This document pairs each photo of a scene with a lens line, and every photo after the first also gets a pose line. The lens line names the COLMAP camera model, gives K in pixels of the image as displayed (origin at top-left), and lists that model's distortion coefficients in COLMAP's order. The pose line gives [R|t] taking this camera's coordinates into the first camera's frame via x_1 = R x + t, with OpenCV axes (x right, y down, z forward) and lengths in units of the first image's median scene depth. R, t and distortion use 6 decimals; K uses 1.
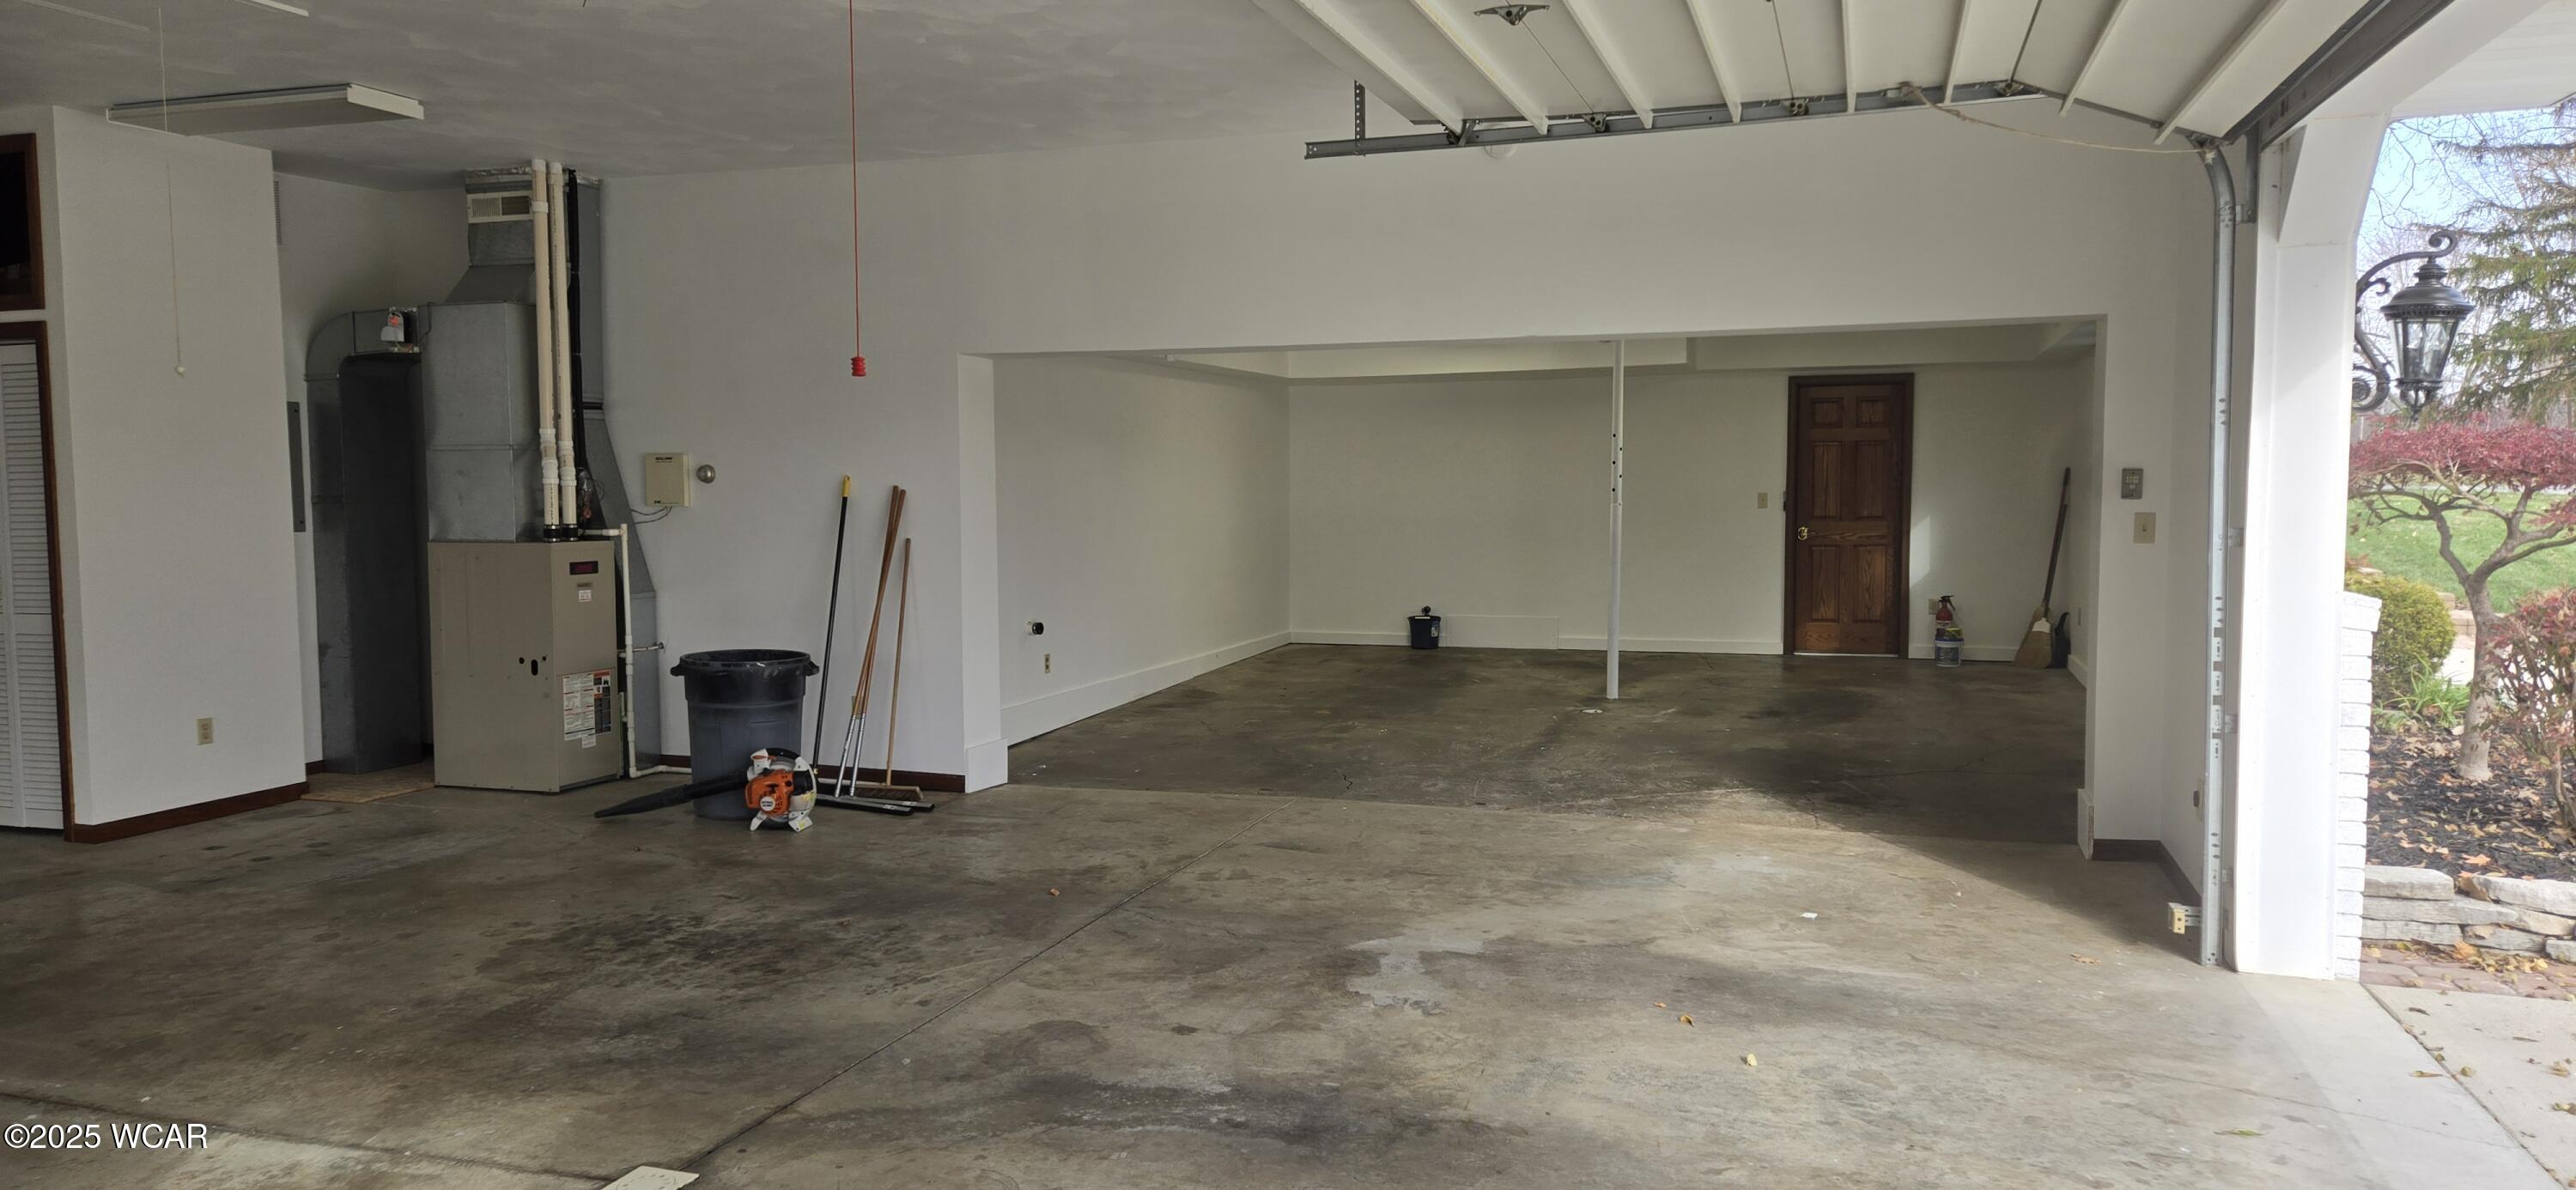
lens RADIAL K [[1773.0, 0, 1280.6], [0, 1773.0, 607.4], [0, 0, 1]] dist [0.085783, -0.043990]
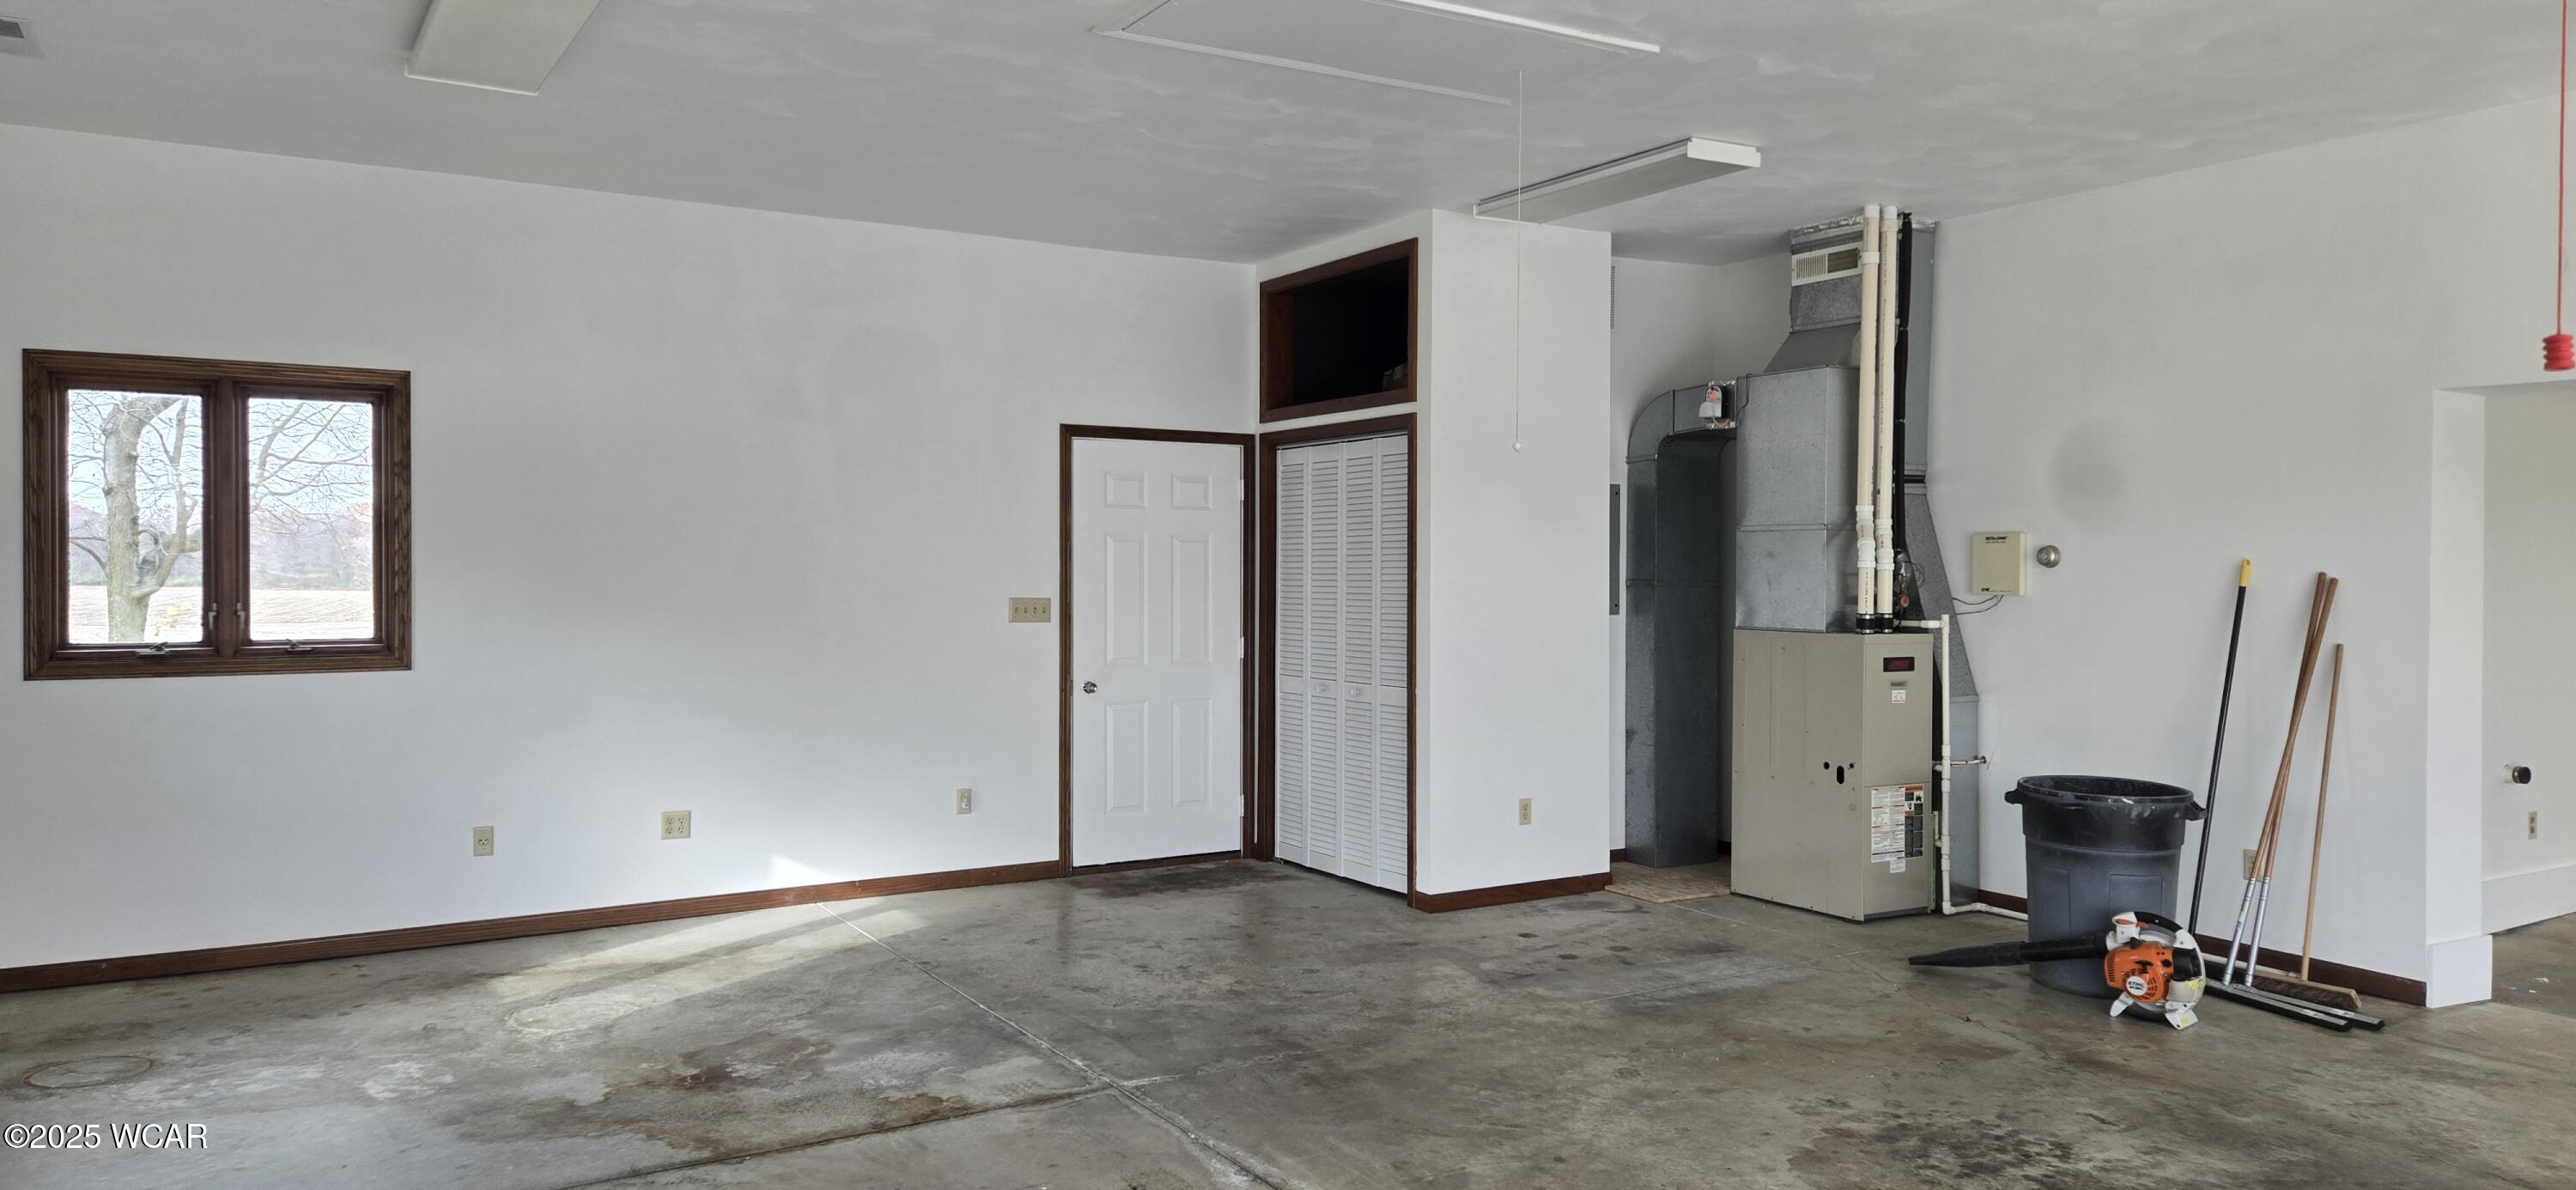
lens RADIAL K [[1654.6, 0, 1282.1], [0, 1654.6, 576.0], [0, 0, 1]] dist [0.063696, -0.080921]
pose [[0.771720, 0.011982, -0.635850, -0.109876], [-0.052581, 0.997601, -0.045019, -0.013158], [0.633785, 0.068176, 0.770499, 0.192829]]
